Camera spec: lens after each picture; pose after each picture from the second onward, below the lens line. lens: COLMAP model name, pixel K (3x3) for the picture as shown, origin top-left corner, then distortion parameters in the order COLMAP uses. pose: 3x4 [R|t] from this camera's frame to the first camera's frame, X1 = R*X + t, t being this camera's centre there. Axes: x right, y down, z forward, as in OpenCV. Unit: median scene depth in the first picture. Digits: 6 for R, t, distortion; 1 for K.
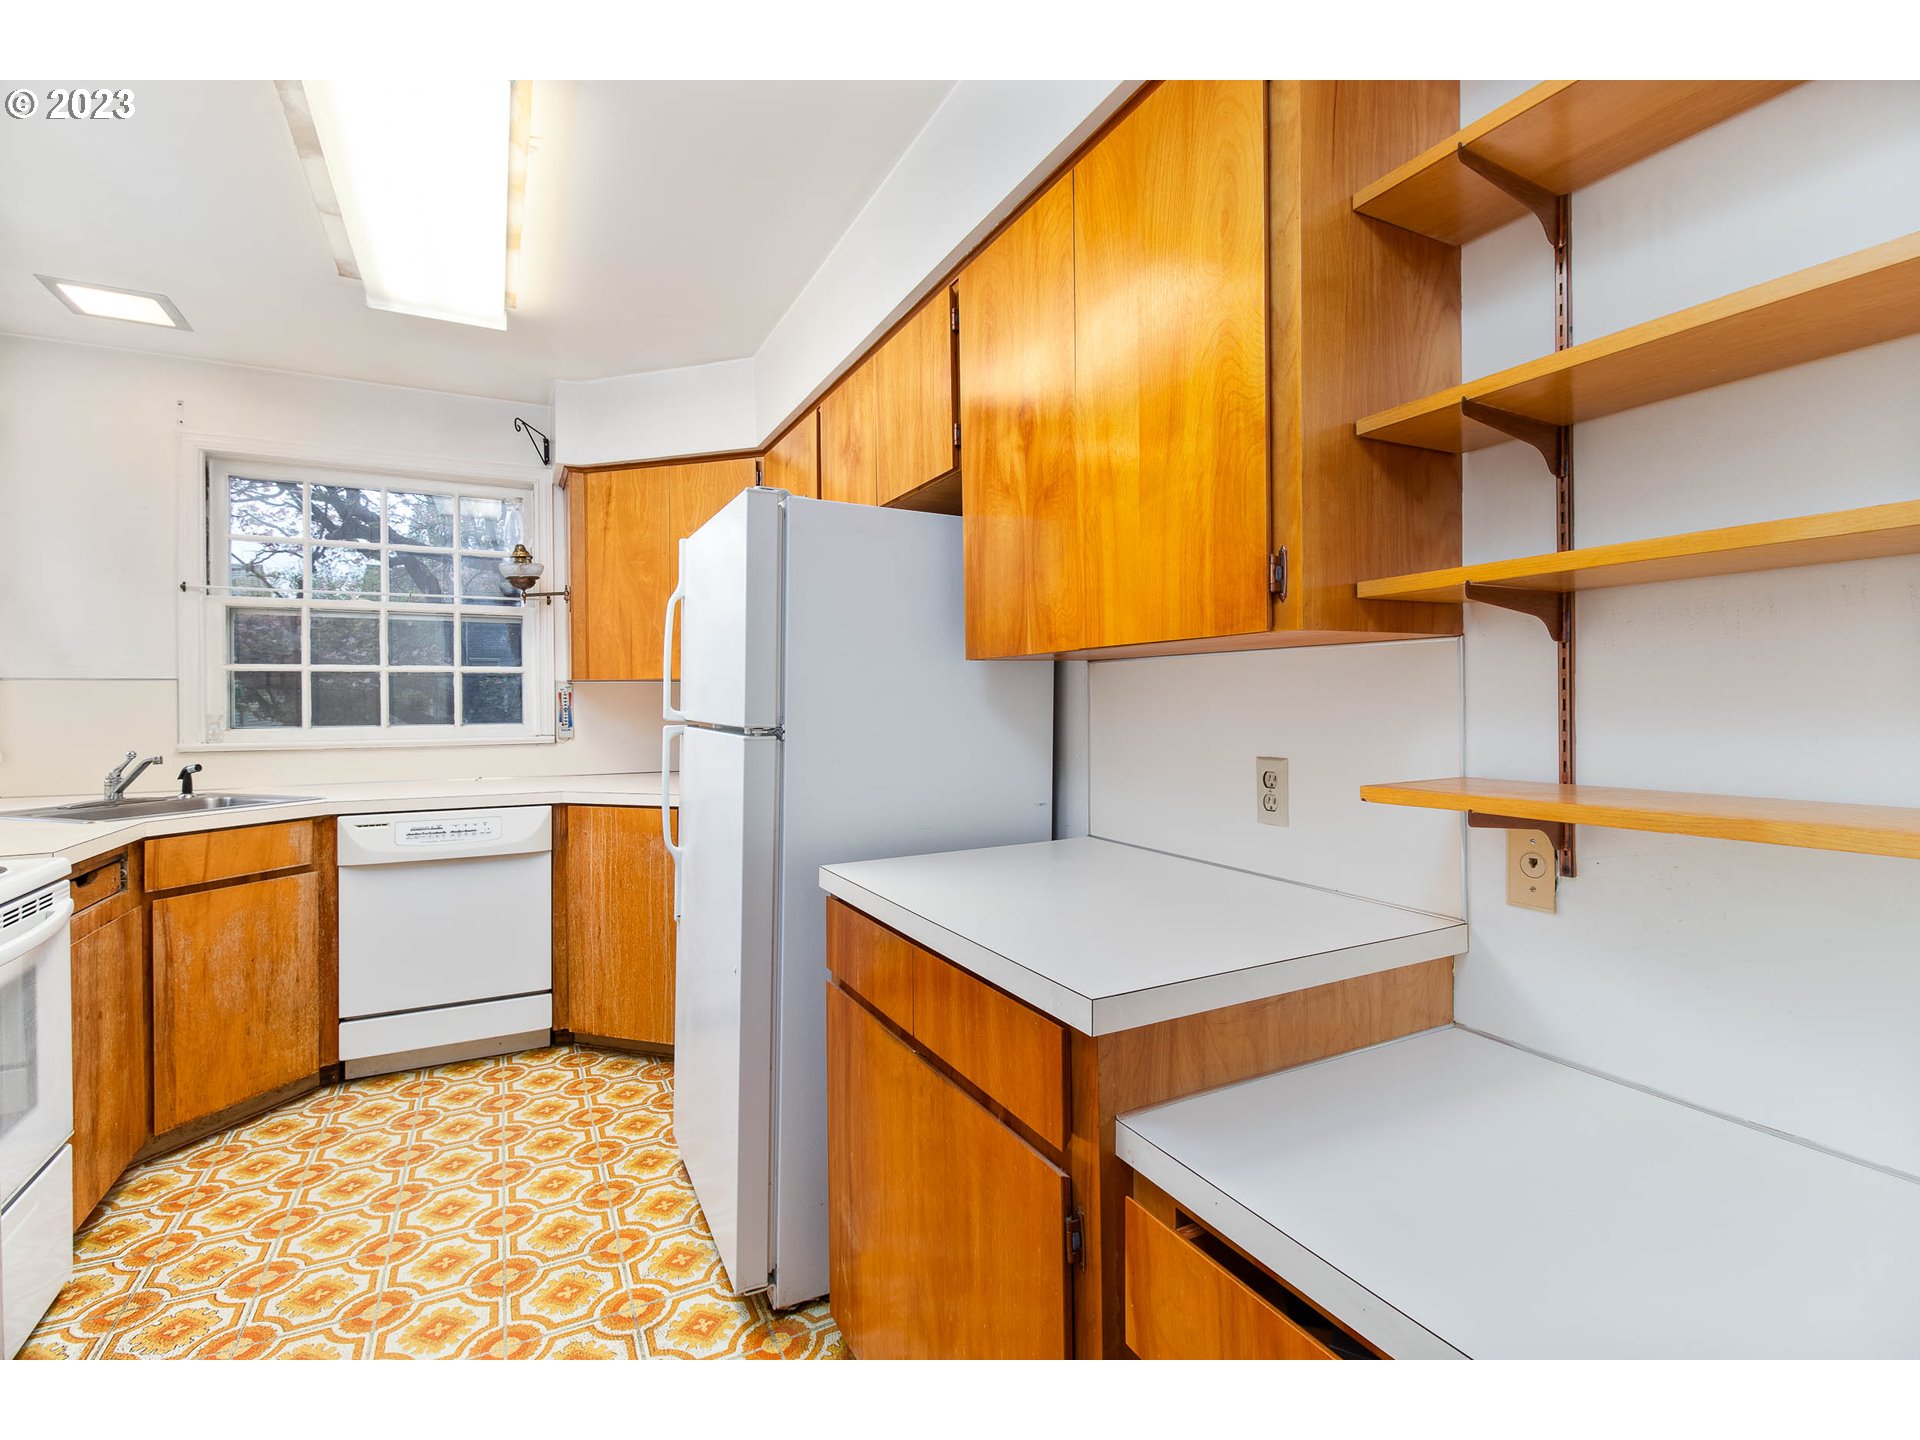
lens RADIAL K [[897.5, 0, 964.0], [0, 897.5, 700.6], [0, 0, 1]] dist [0.023022, -0.016047]
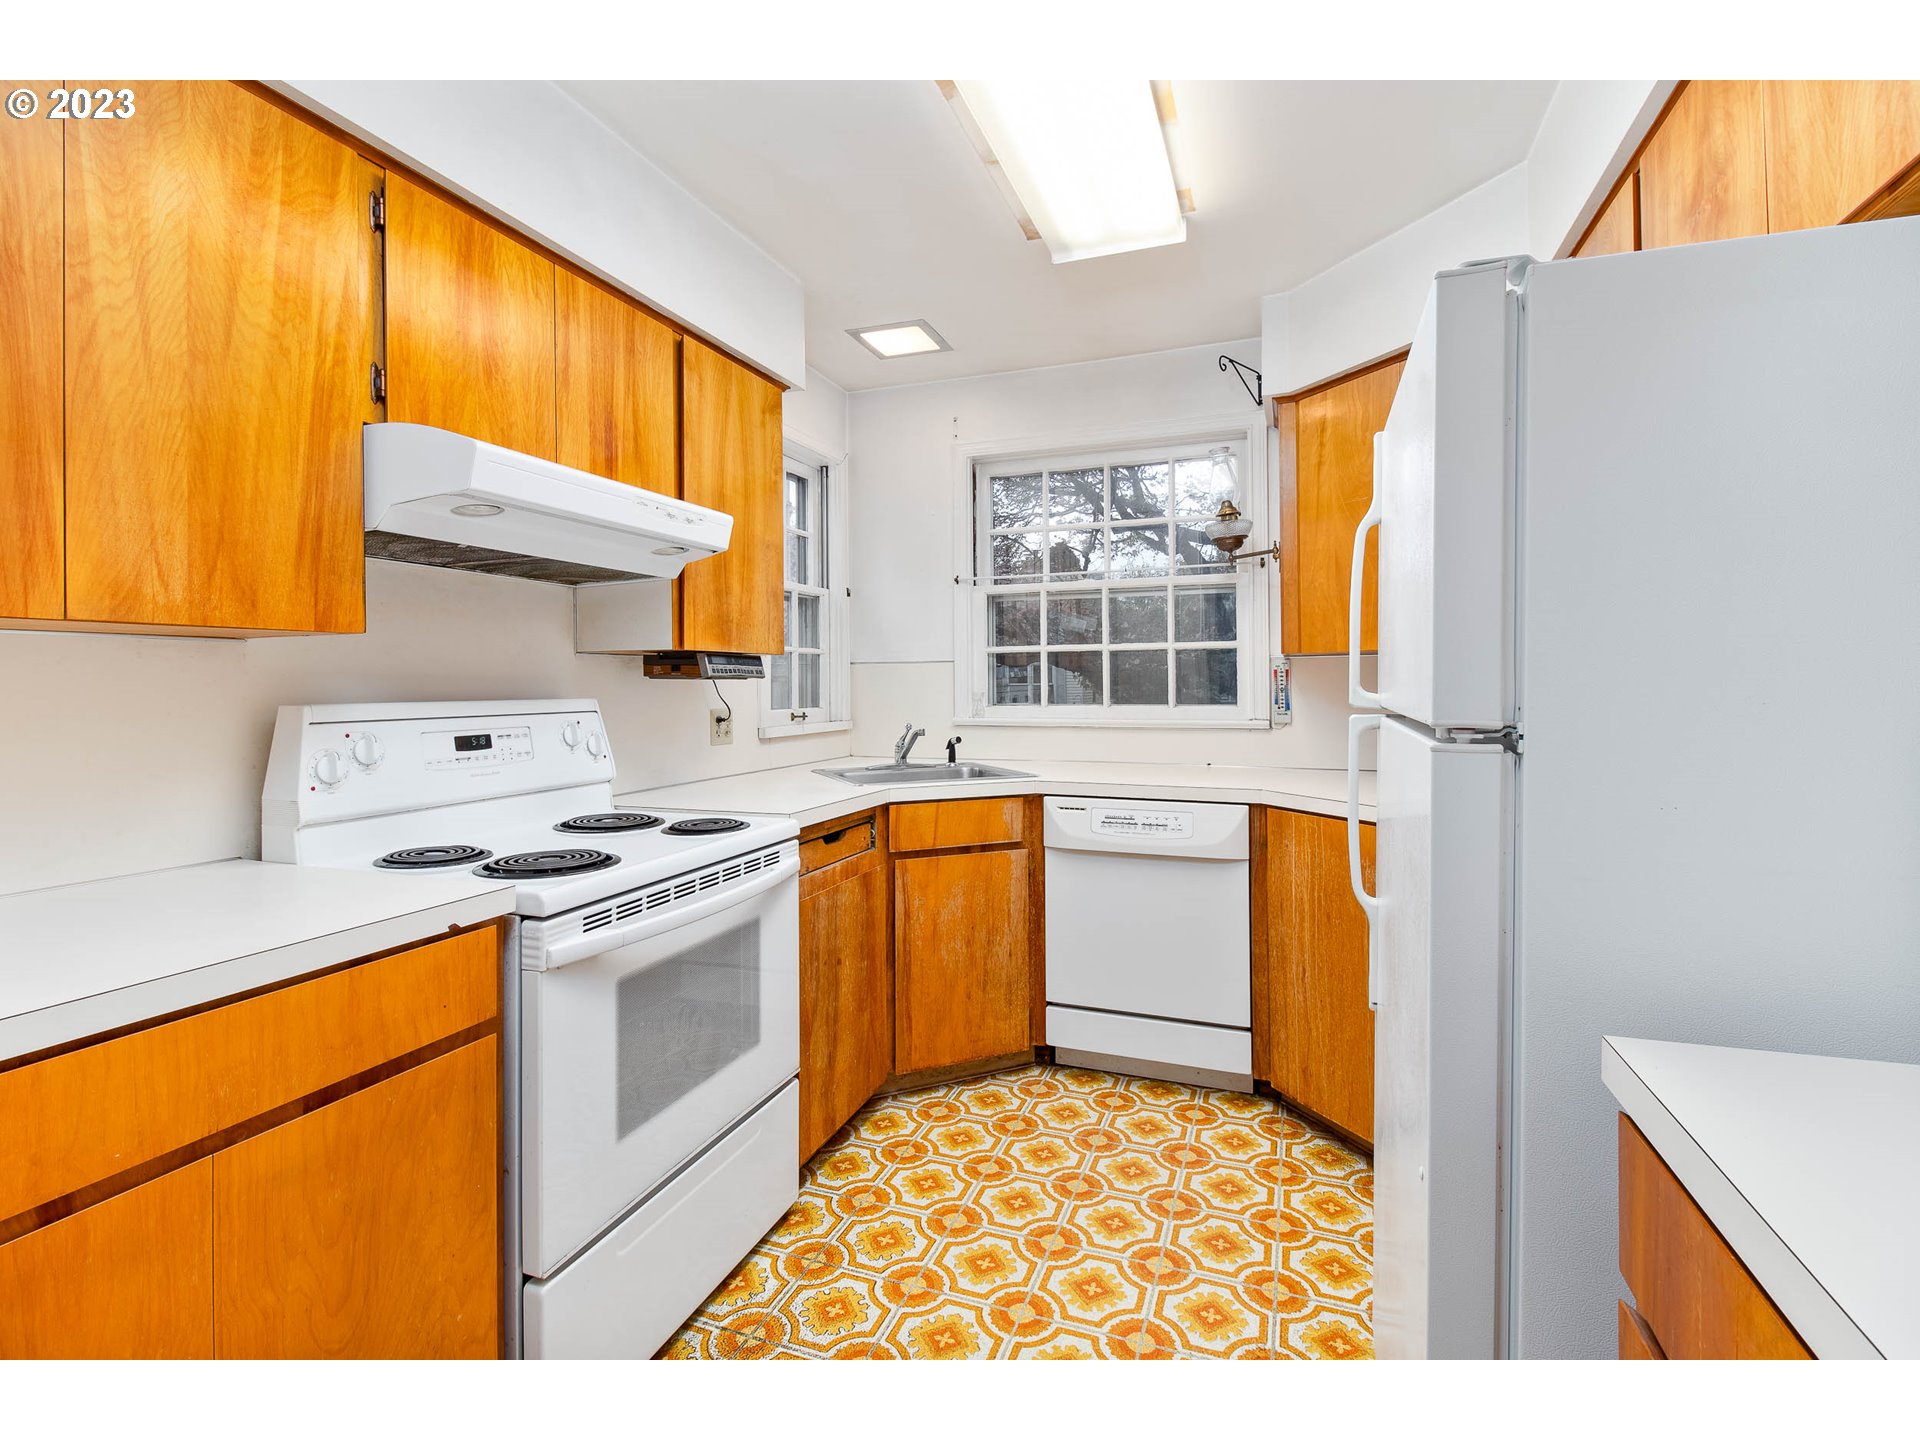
lens RADIAL K [[898.6, 0, 959.3], [0, 898.6, 674.5], [0, 0, 1]] dist [0.013601, -0.004907]
pose [[0.669645, -0.006038, -0.742657, -0.022138], [0.001059, 0.999974, -0.007176, 0.001812], [0.742681, 0.004019, 0.669634, 0.267774]]
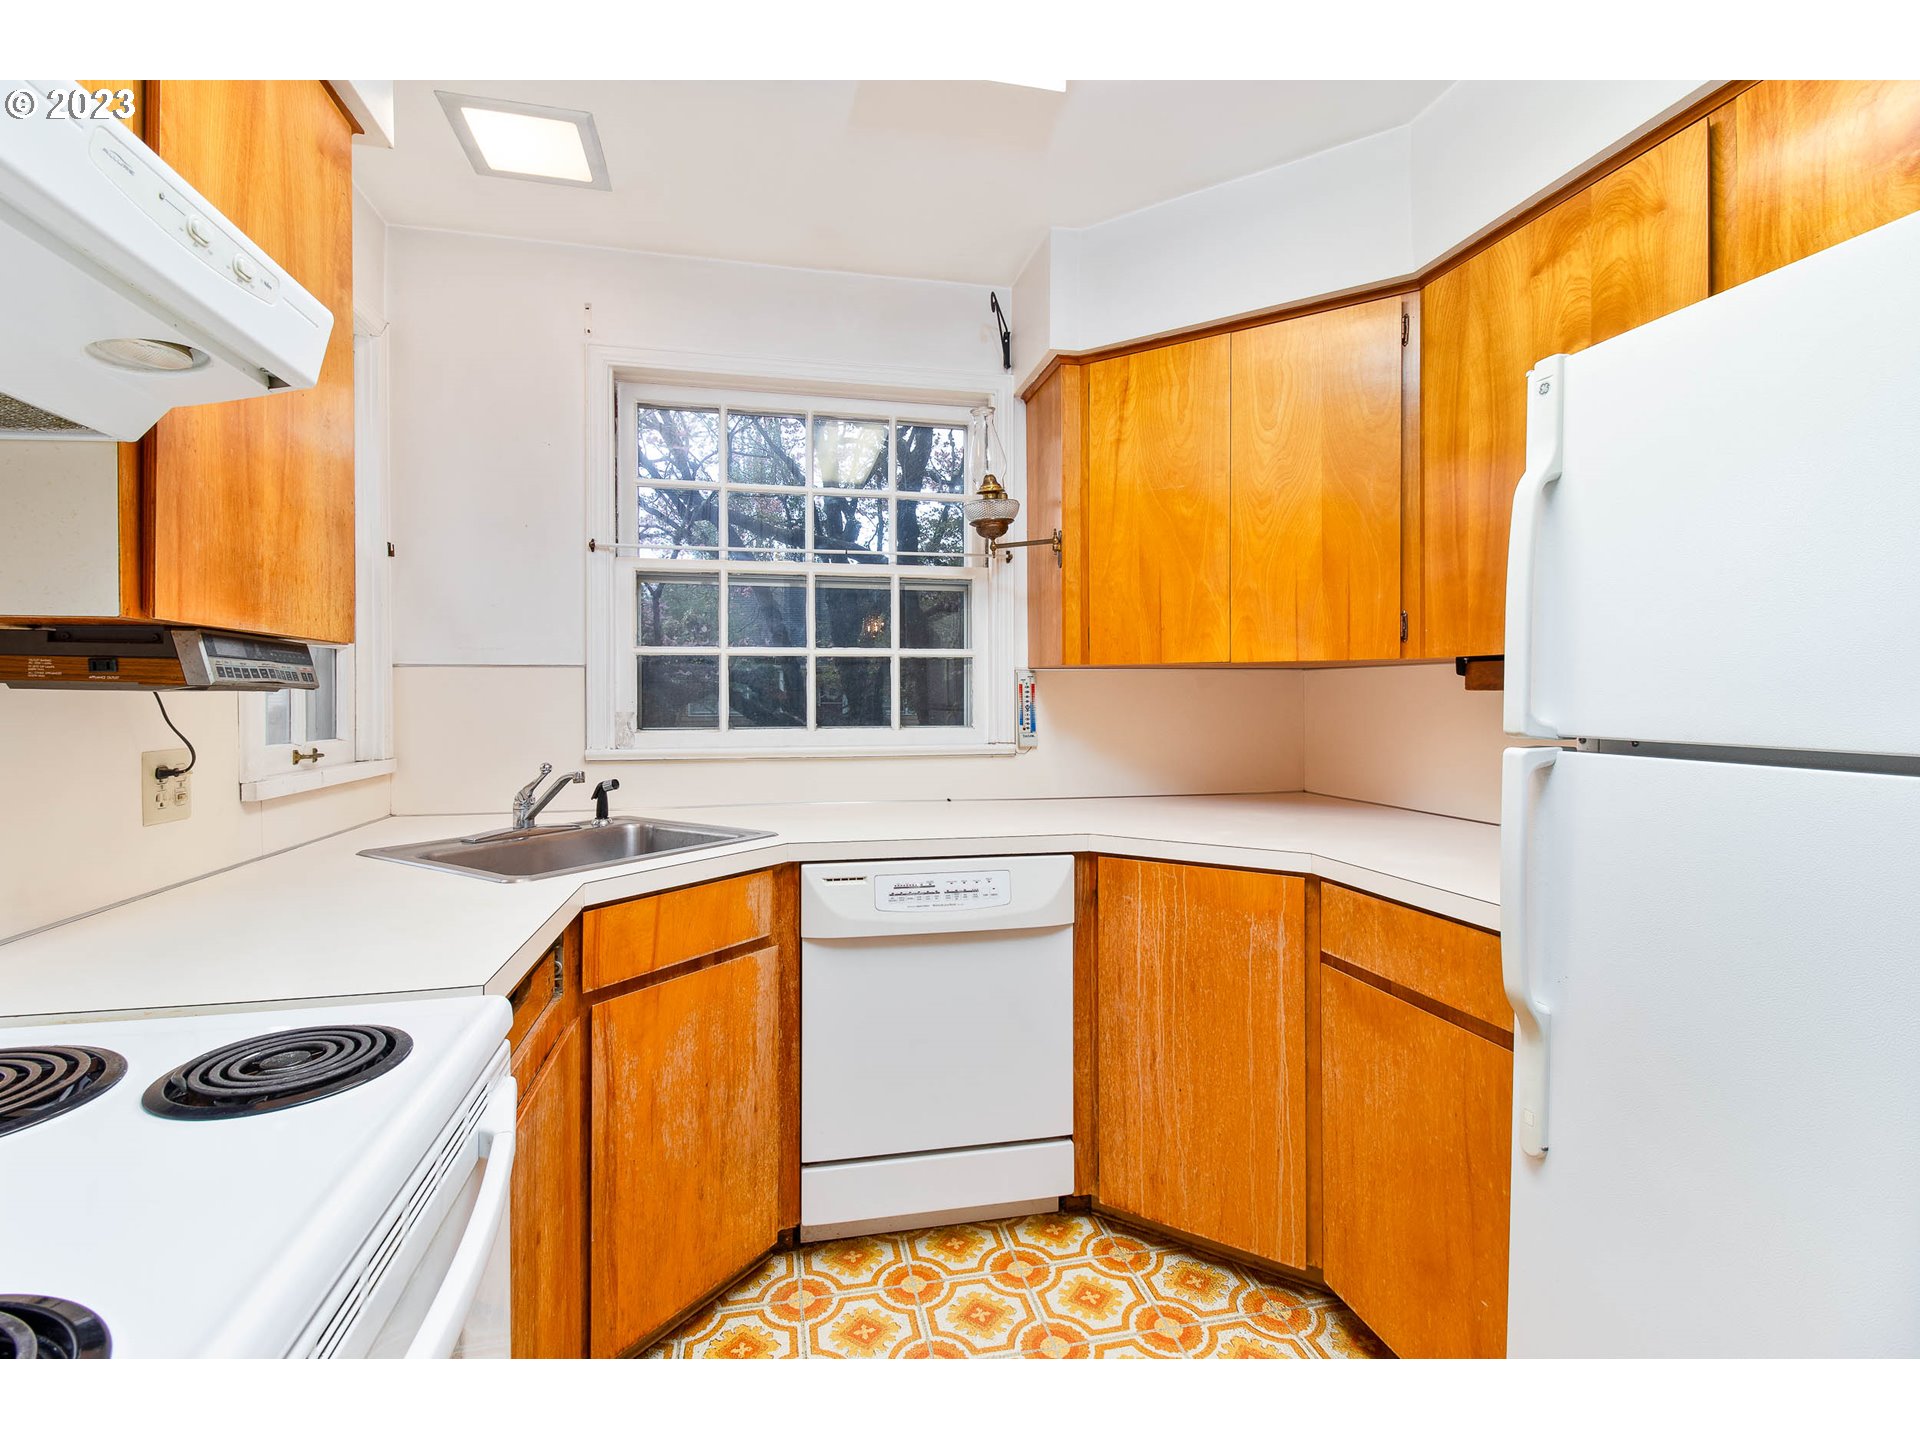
lens RADIAL K [[894.0, 0, 956.4], [0, 894.0, 694.1], [0, 0, 1]] dist [0.007294, -0.003795]
pose [[0.967403, 0.003571, -0.253218, -0.406305], [-0.004182, 0.999989, -0.001876, 0.000968], [0.253209, 0.002874, 0.967407, 0.376115]]
